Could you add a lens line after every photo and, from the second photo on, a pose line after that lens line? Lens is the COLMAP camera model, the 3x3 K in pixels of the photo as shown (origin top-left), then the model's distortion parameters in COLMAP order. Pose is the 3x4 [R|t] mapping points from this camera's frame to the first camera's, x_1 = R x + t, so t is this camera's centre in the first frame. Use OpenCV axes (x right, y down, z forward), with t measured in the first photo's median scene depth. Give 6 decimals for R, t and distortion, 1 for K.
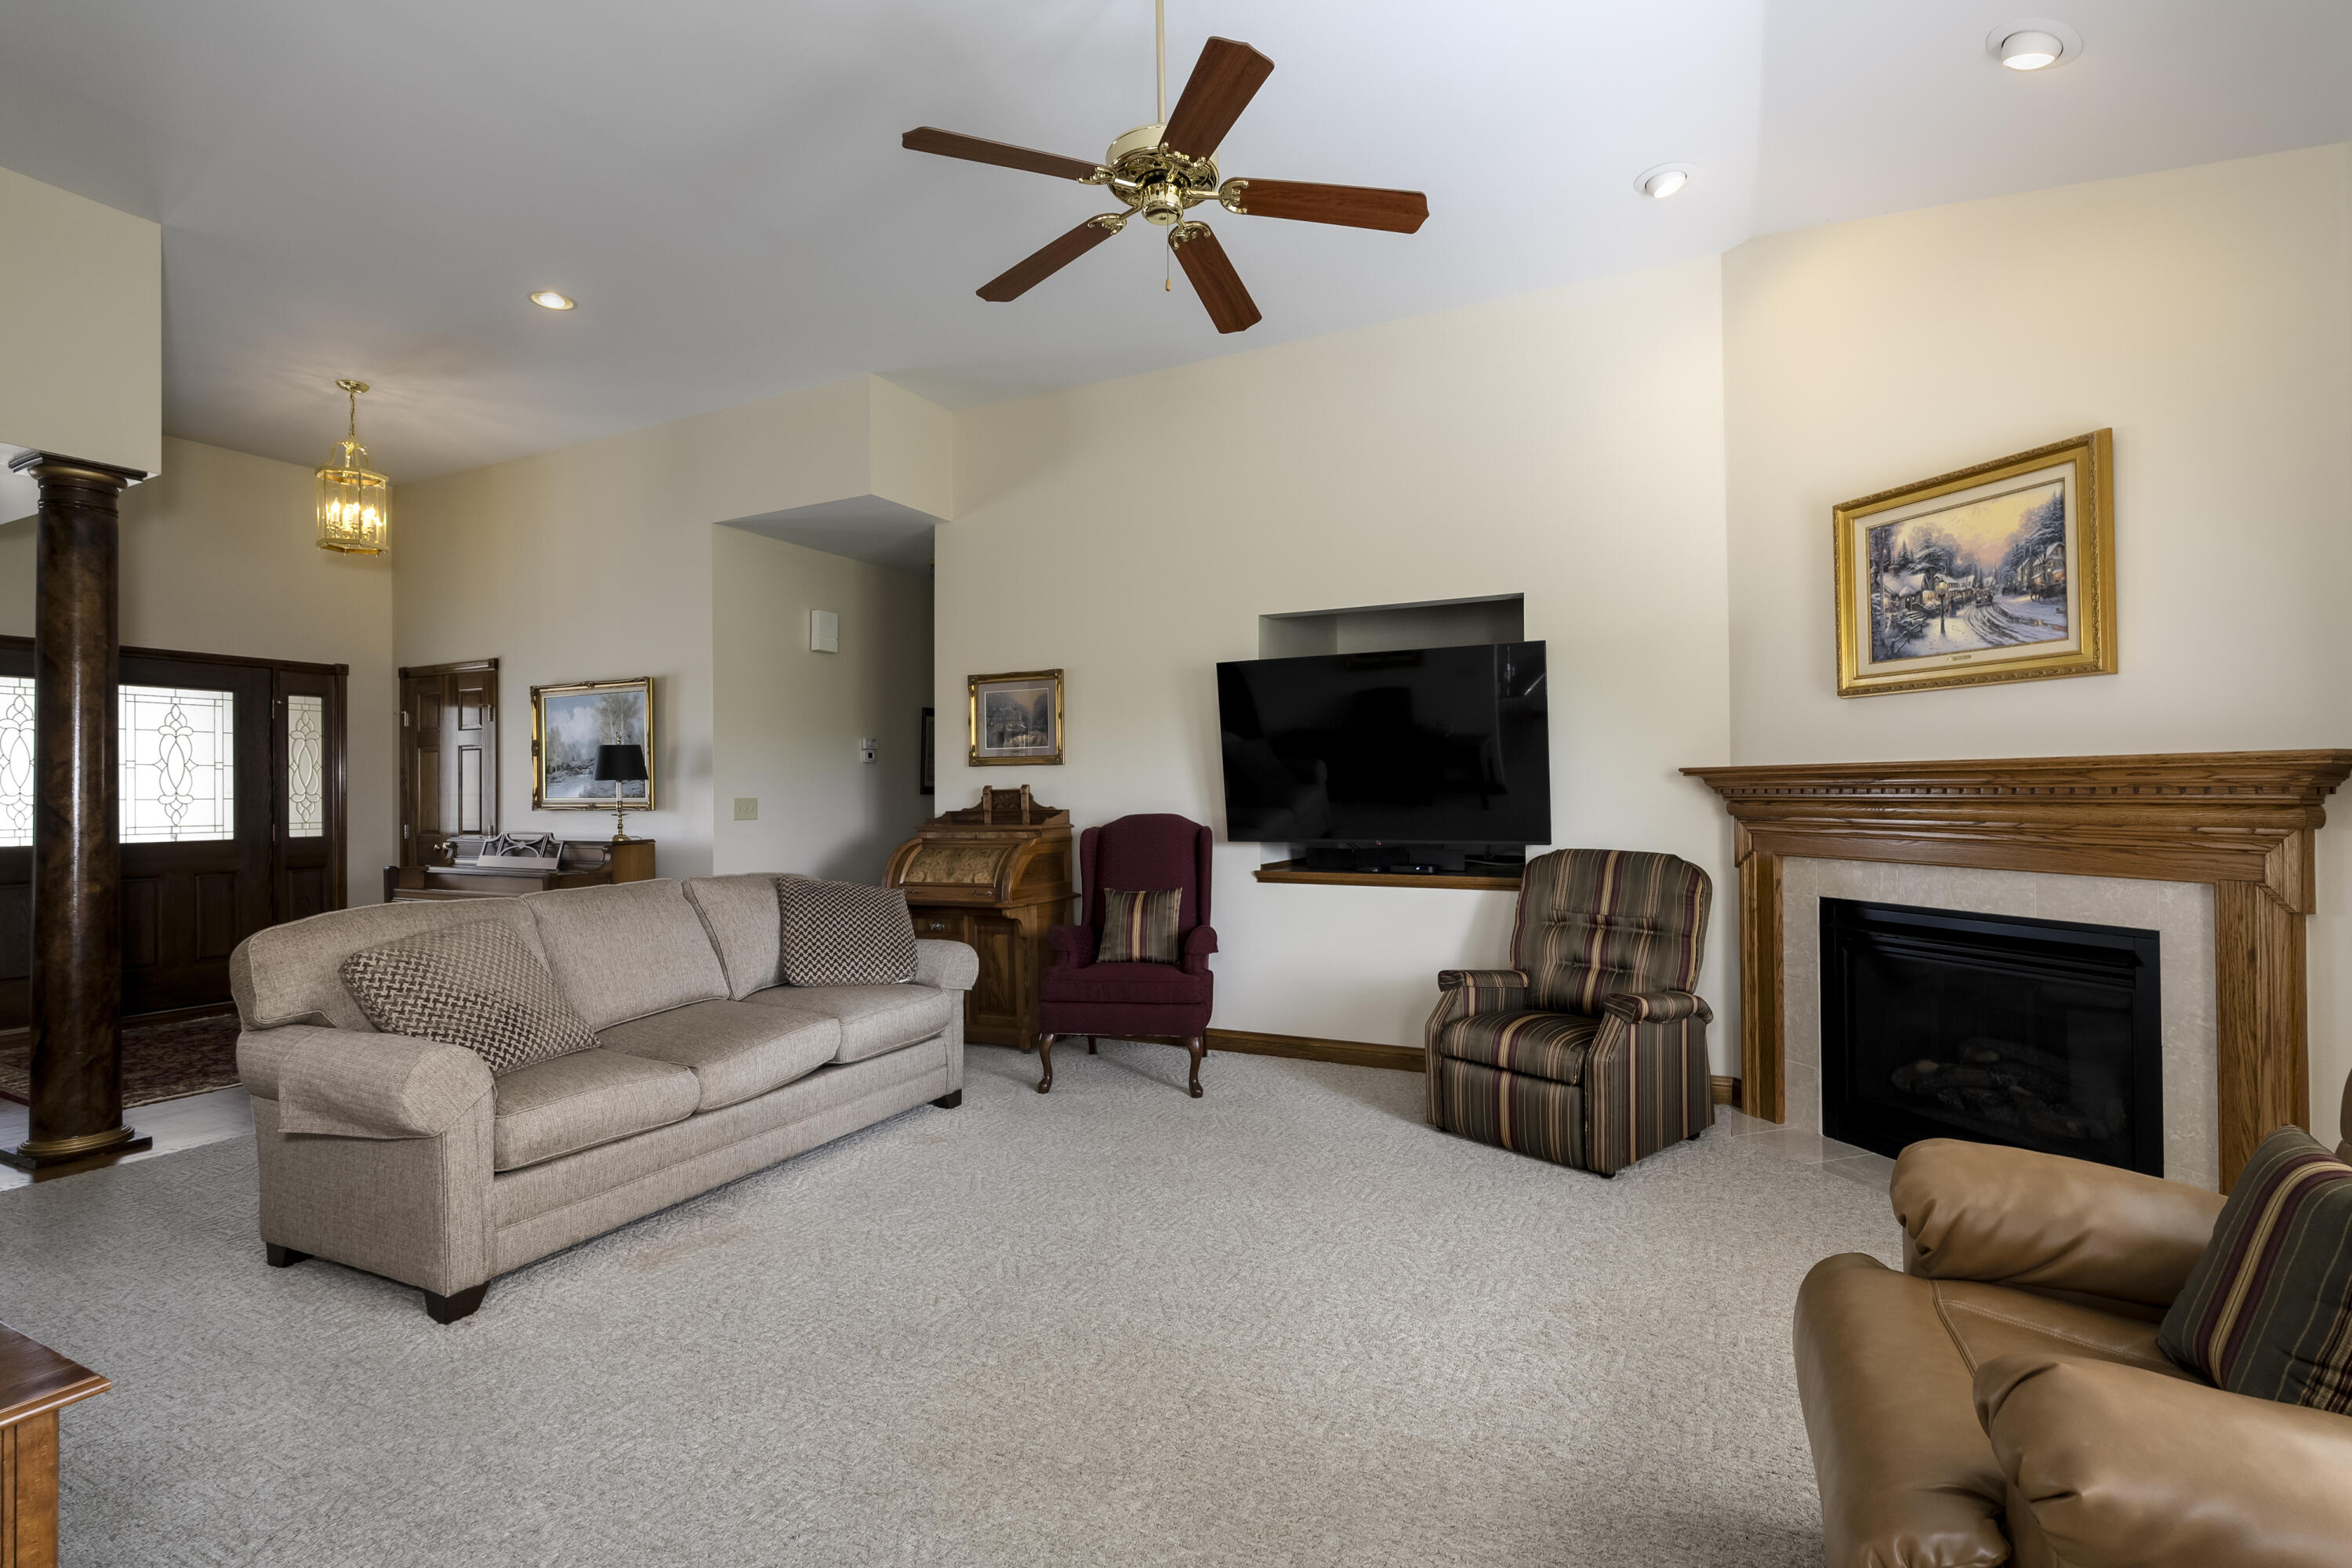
lens RADIAL K [[1070.9, 0, 1197.4], [0, 1070.9, 791.9], [0, 0, 1]] dist [0.000329, 0.000272]
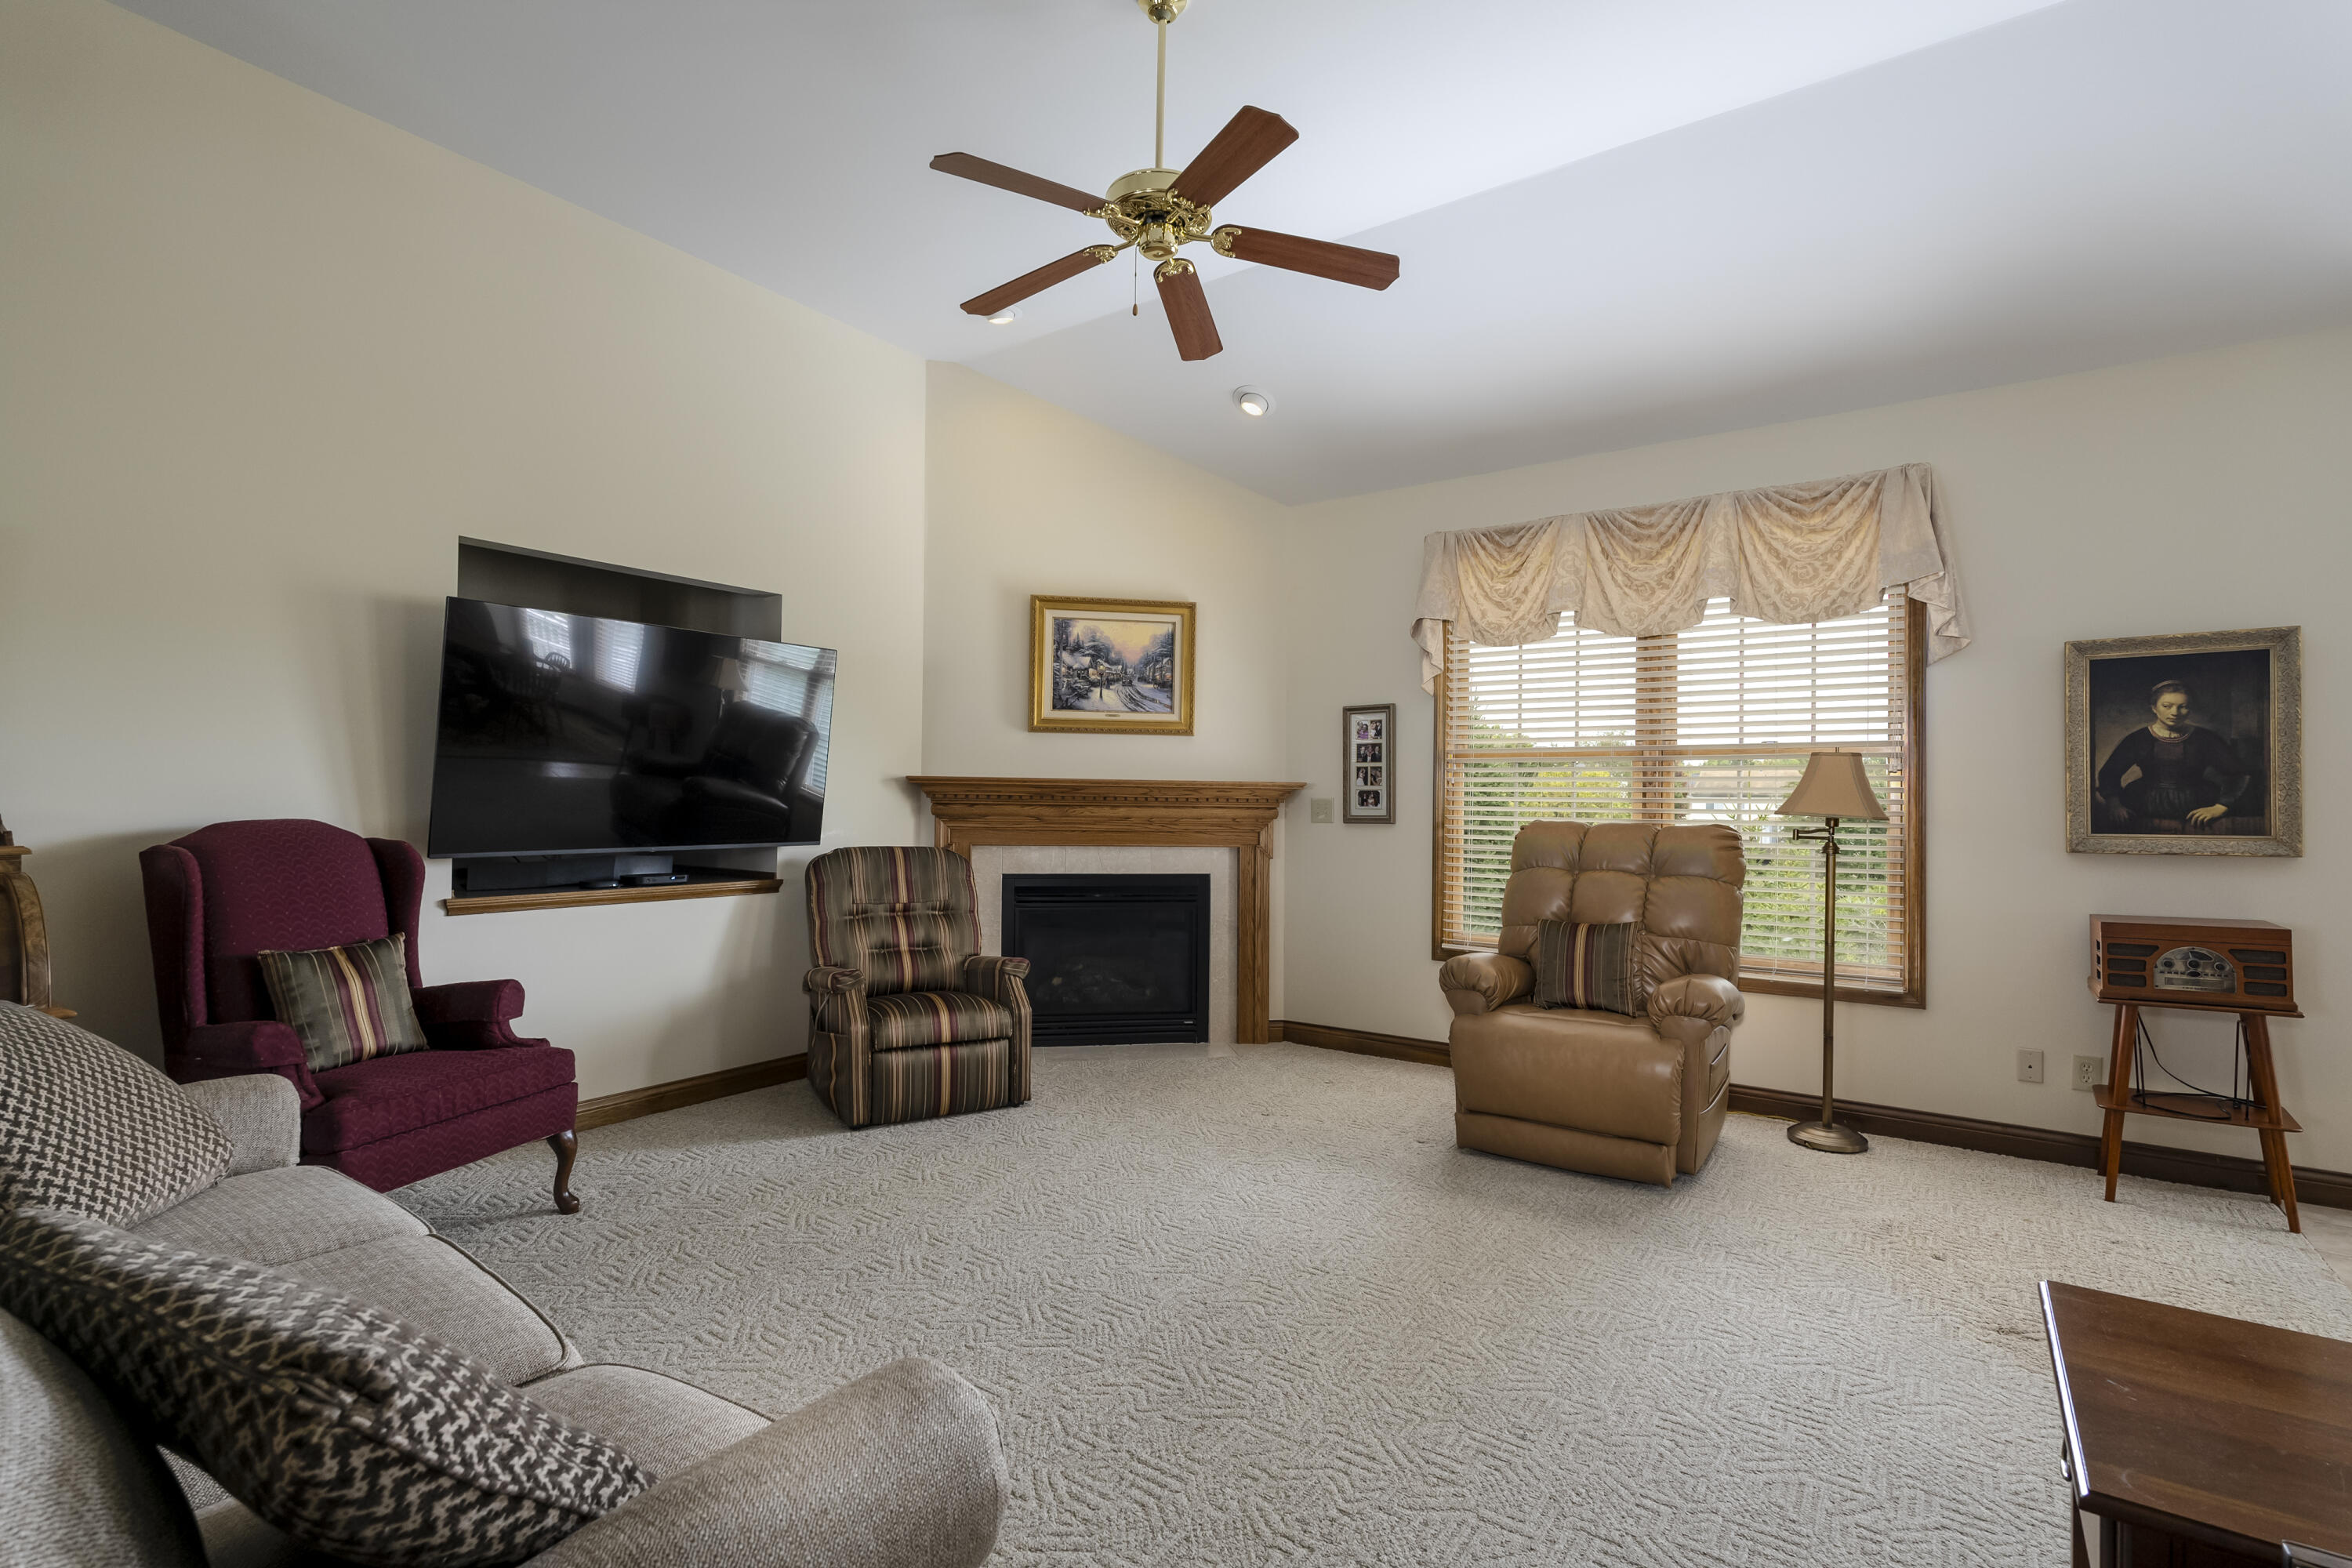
lens RADIAL K [[1070.9, 0, 1197.4], [0, 1070.9, 791.9], [0, 0, 1]] dist [0.000329, 0.000272]
pose [[0.156446, 0.020240, 0.987479, -0.786950], [-0.011744, 0.999757, -0.018631, 0.016091], [-0.987617, -0.008683, 0.156645, 0.583380]]
